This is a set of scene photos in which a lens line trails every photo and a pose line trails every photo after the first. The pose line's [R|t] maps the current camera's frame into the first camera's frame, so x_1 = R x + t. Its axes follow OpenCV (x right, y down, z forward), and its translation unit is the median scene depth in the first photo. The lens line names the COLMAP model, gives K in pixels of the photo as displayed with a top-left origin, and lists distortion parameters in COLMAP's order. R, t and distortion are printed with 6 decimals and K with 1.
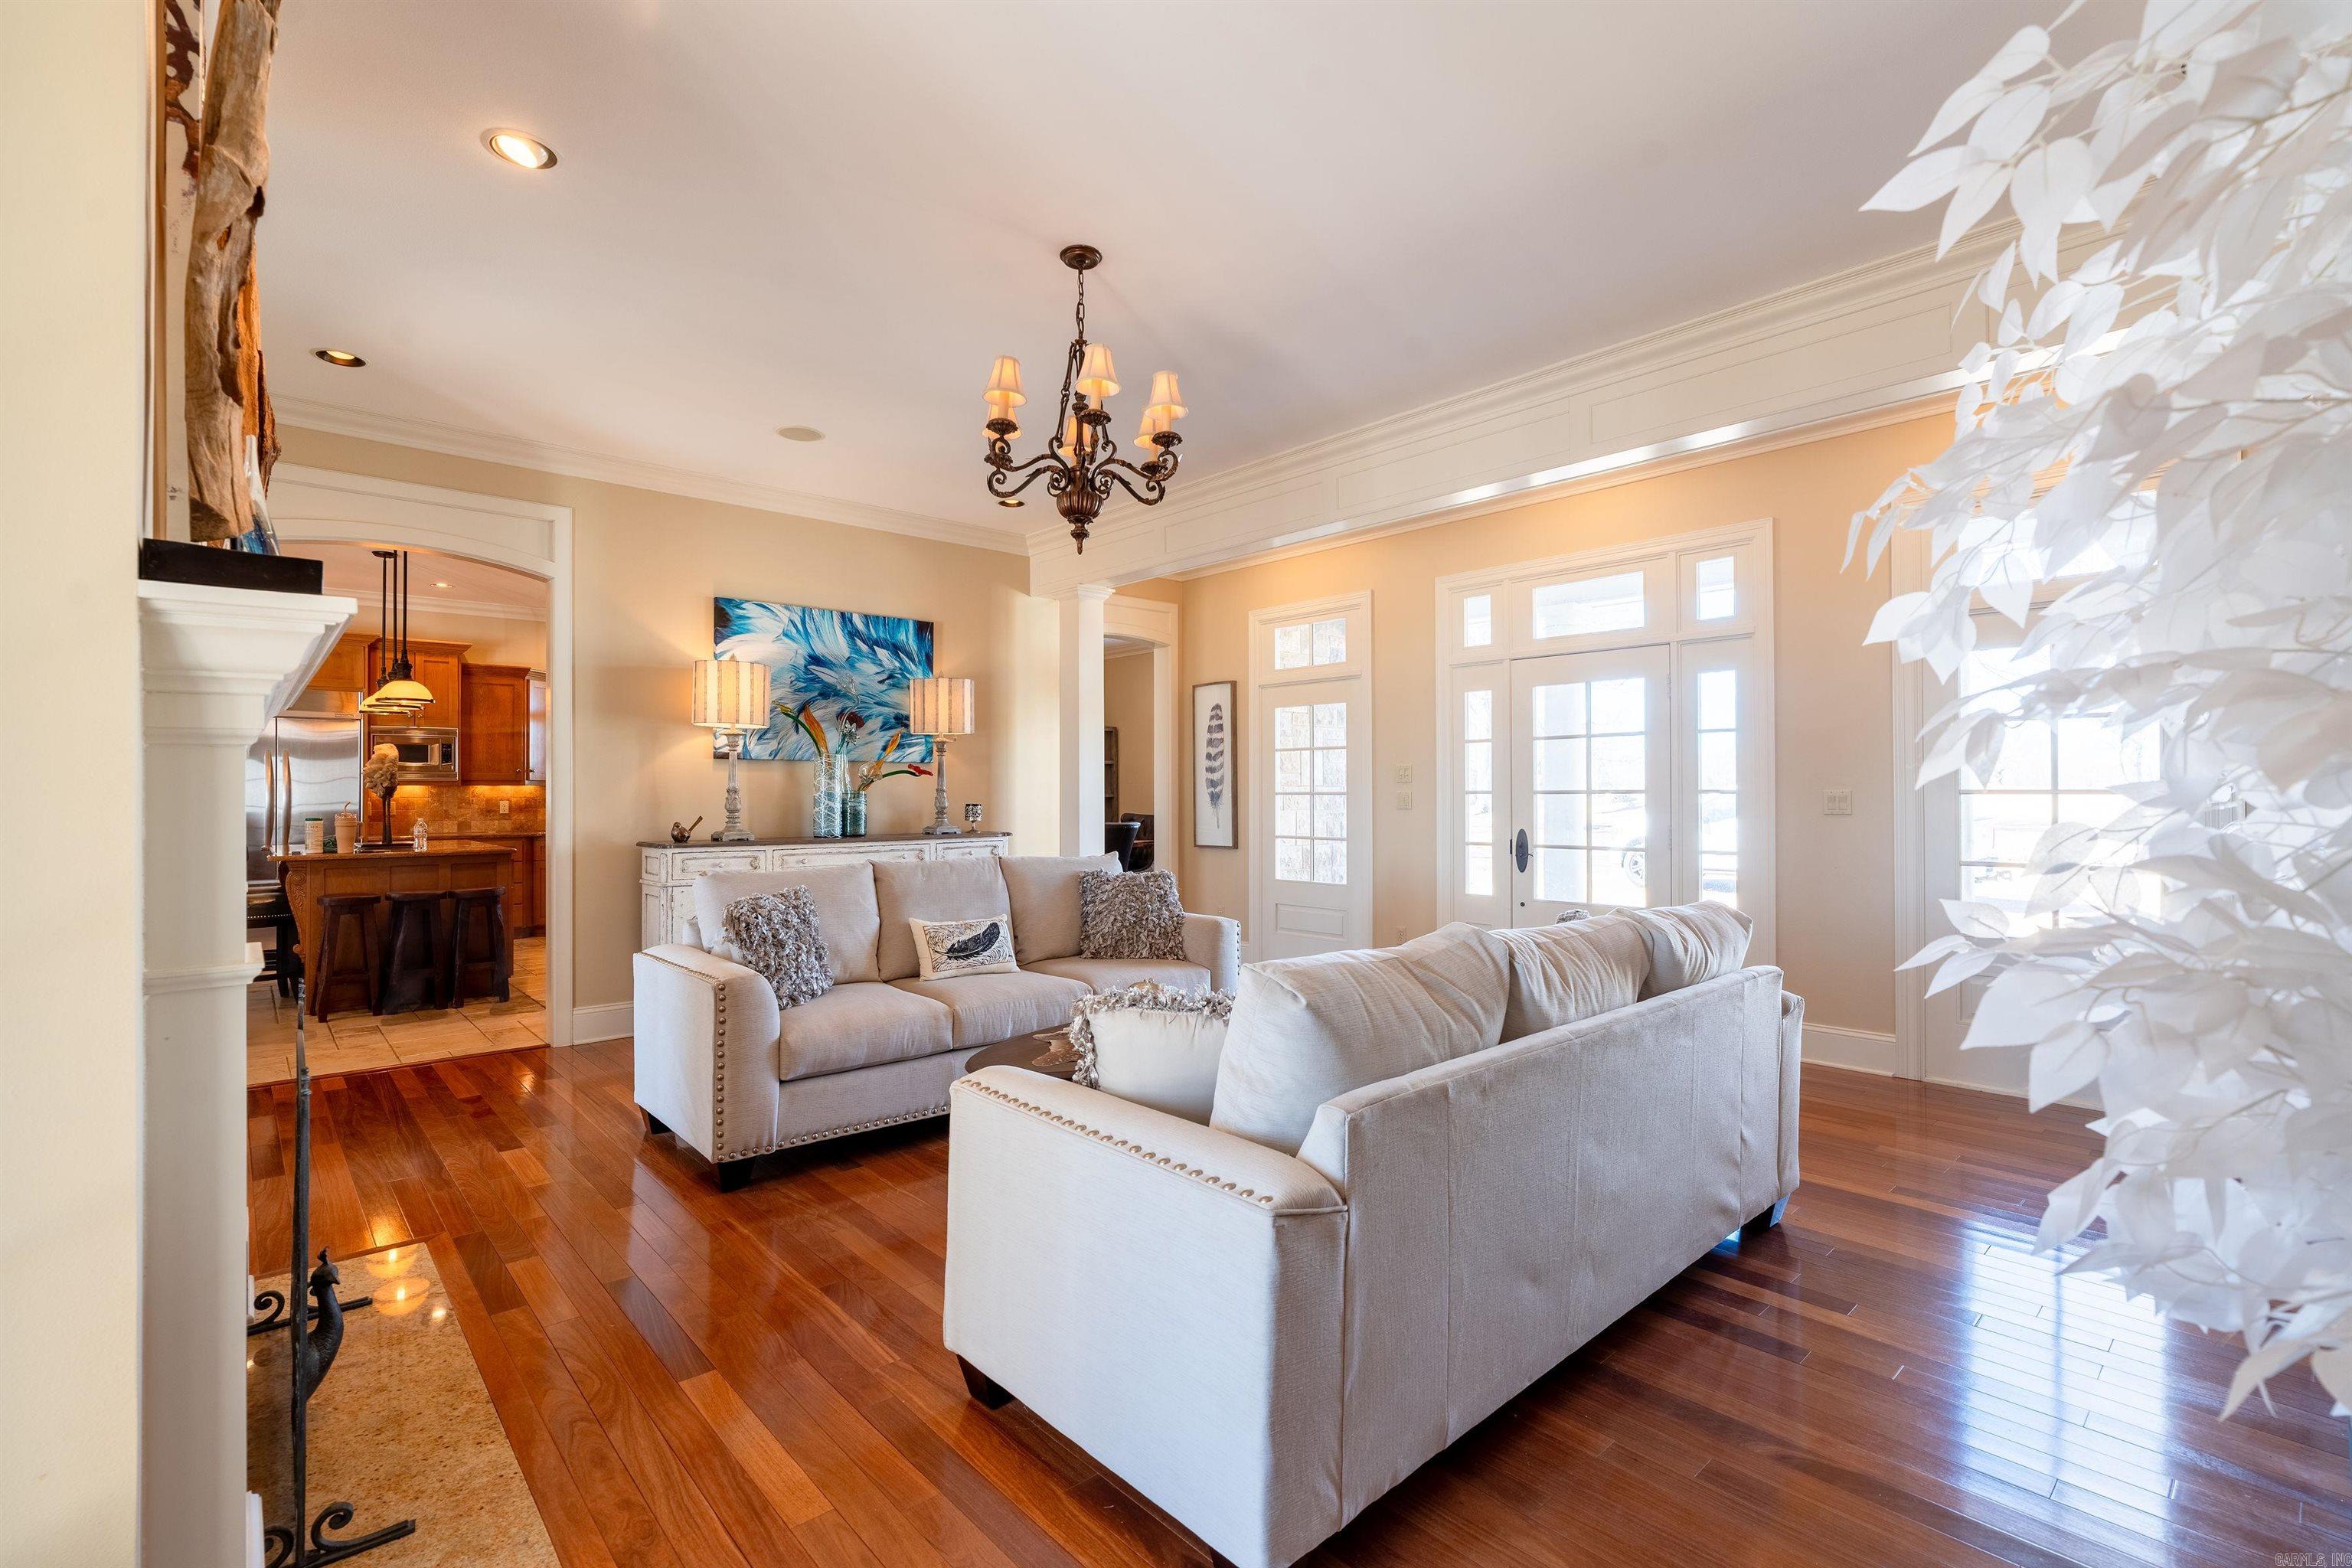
lens RADIAL K [[1054.6, 0, 1171.2], [0, 1054.6, 754.1], [0, 0, 1]] dist [-0.027014, 0.000015]
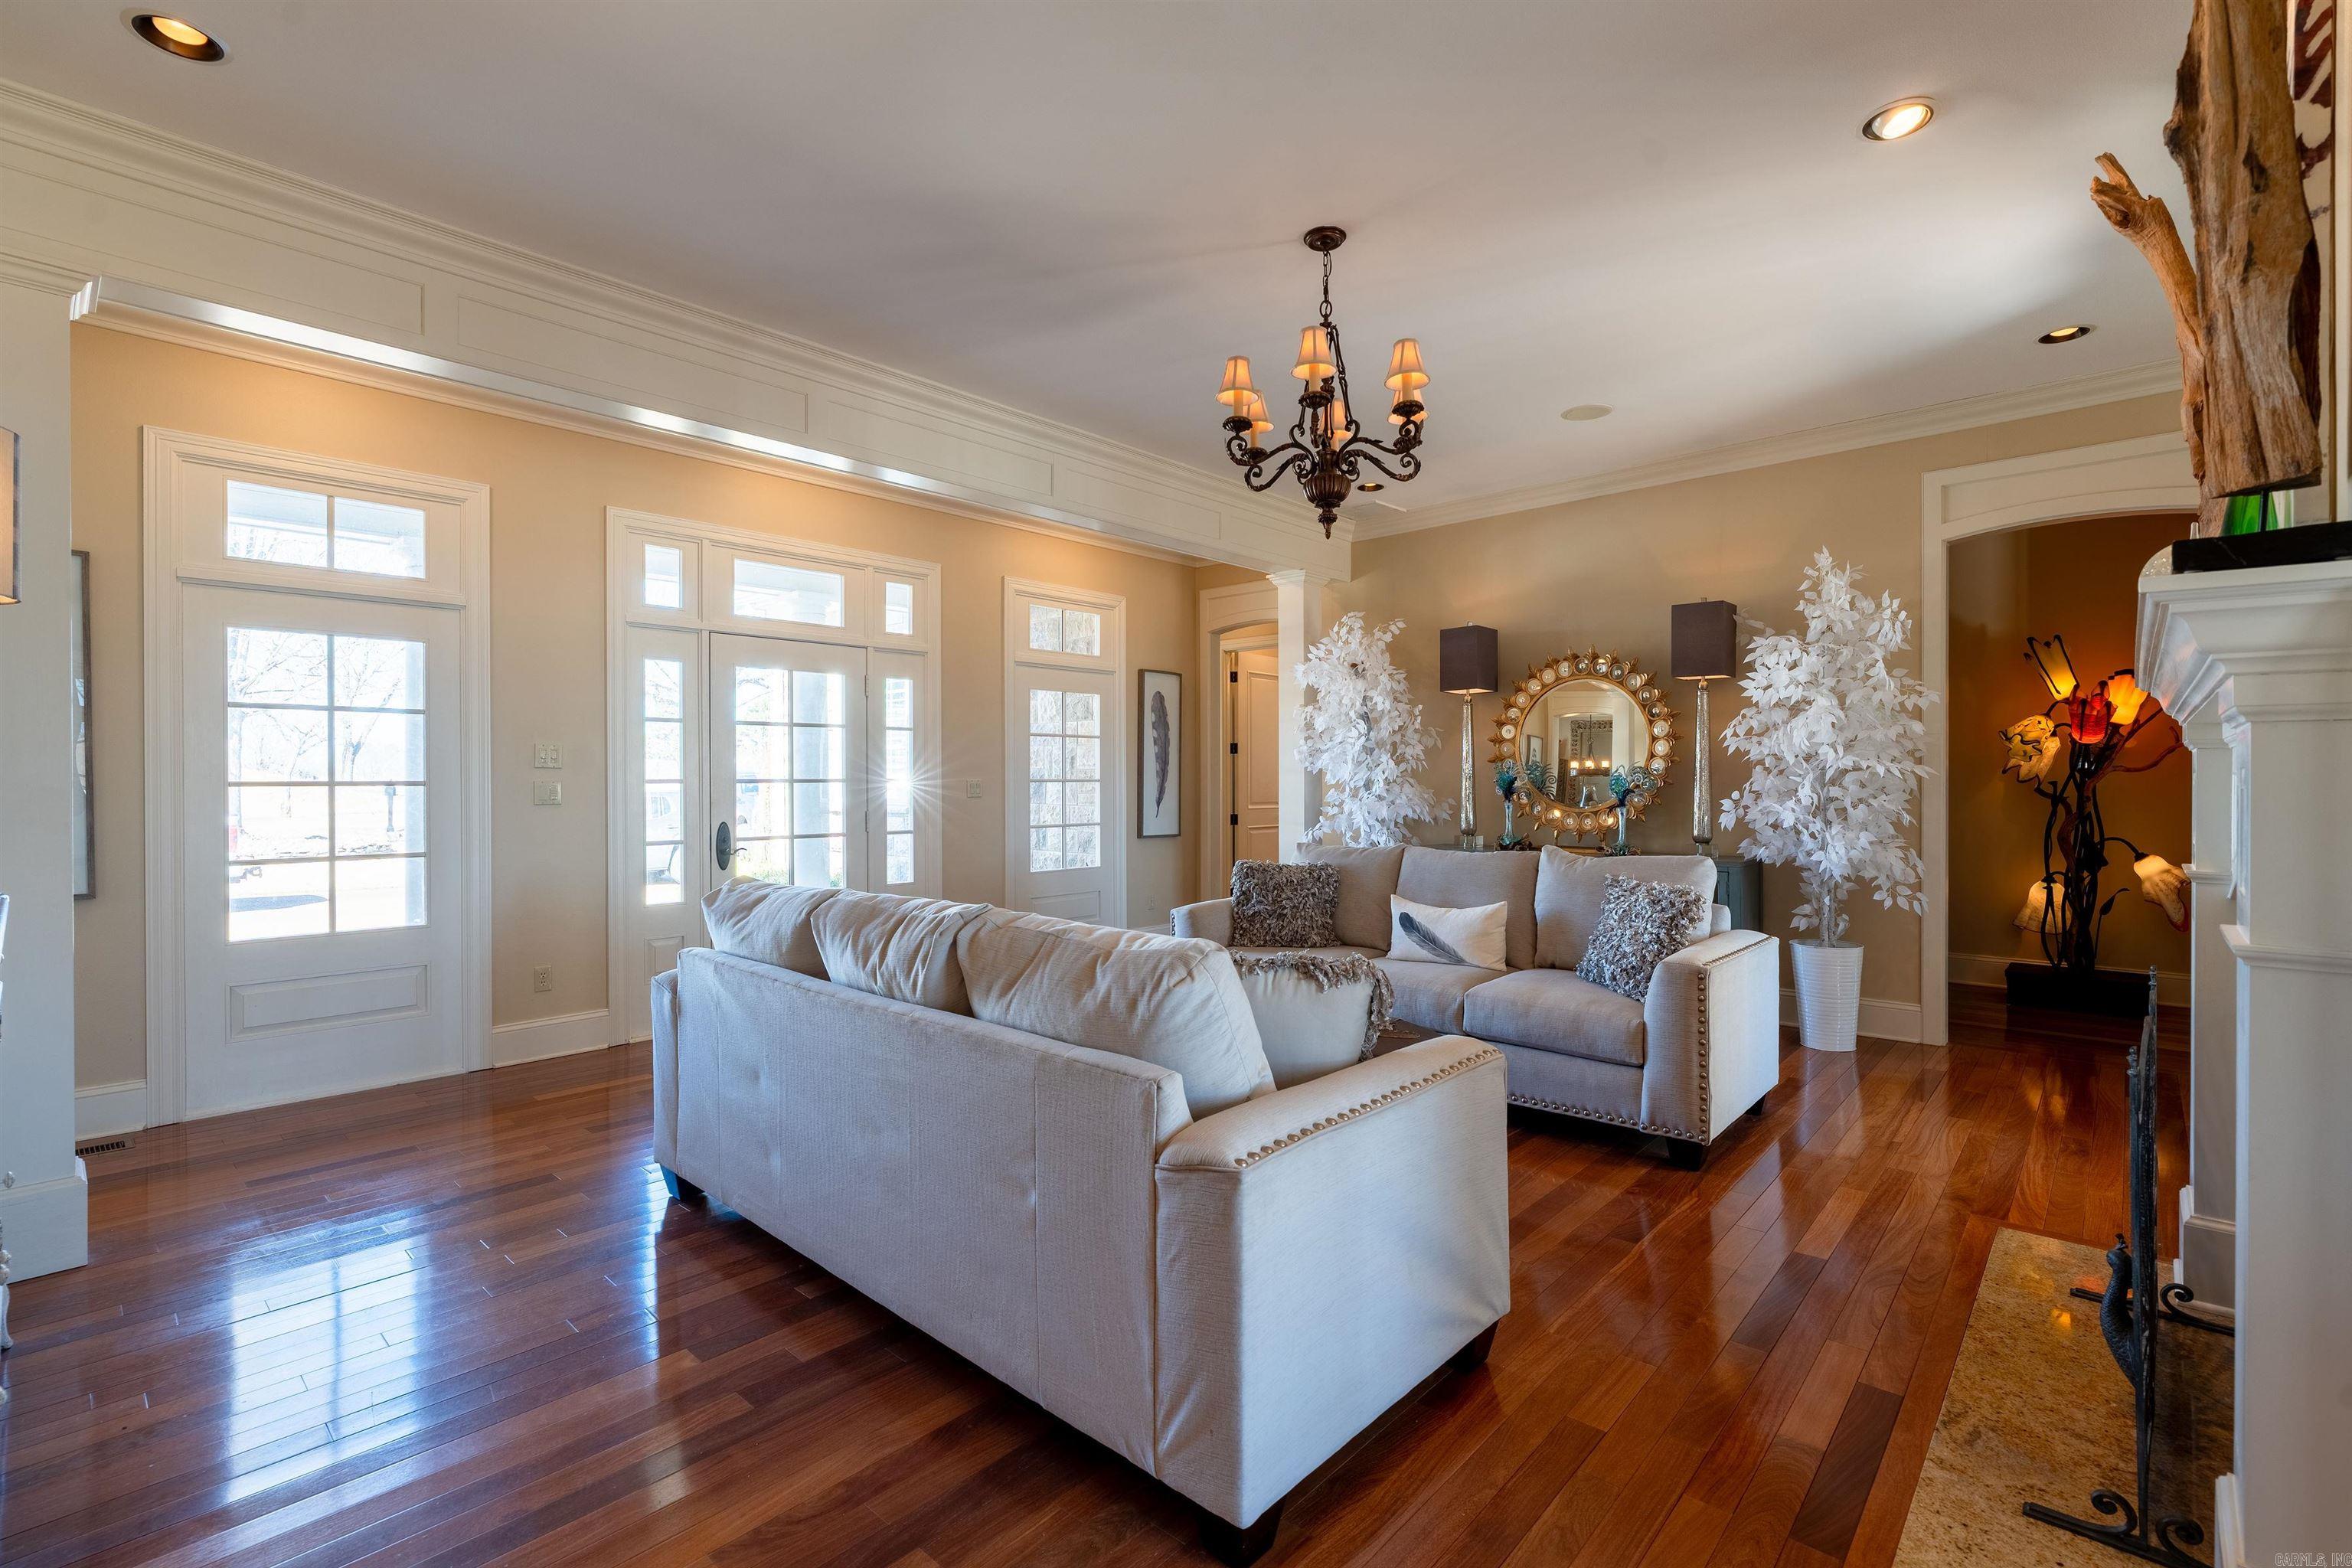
lens RADIAL K [[1048.2, 0, 1173.6], [0, 1048.2, 786.2], [0, 0, 1]] dist [-0.010354, -0.000108]
pose [[-0.093659, -0.004852, 0.995593, -0.651344], [-0.036968, 0.999315, 0.001392, 0.027410], [-0.994918, -0.036675, -0.093774, 0.760751]]
